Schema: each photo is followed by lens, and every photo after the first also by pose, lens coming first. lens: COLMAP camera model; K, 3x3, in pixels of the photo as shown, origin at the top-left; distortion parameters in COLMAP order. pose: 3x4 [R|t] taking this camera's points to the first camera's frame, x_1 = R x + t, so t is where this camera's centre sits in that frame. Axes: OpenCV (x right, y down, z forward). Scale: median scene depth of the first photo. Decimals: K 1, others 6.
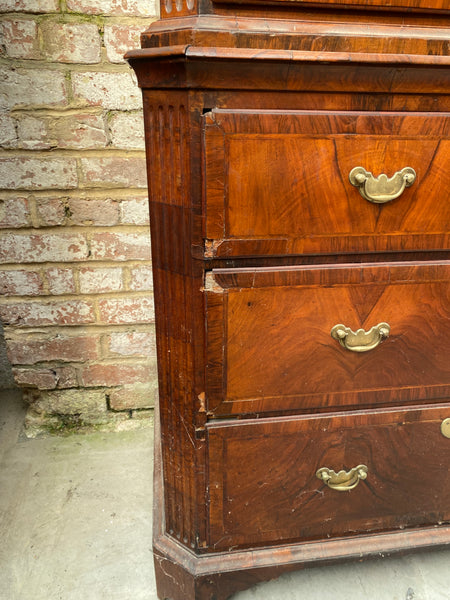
lens RADIAL K [[452.7, 0, 230.6], [0, 452.7, 296.6], [0, 0, 1]] dist [0.046778, -0.051059]
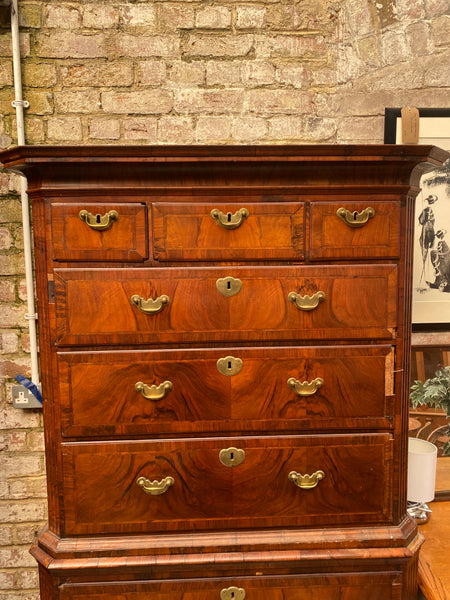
lens RADIAL K [[452.7, 0, 225.5], [0, 452.7, 299.6], [0, 0, 1]] dist [0.046778, -0.051059]
pose [[0.993788, -0.012974, -0.110530, 0.674934], [-0.018663, 0.959688, -0.280448, -0.774313], [0.109713, 0.280768, 0.953484, -0.919987]]
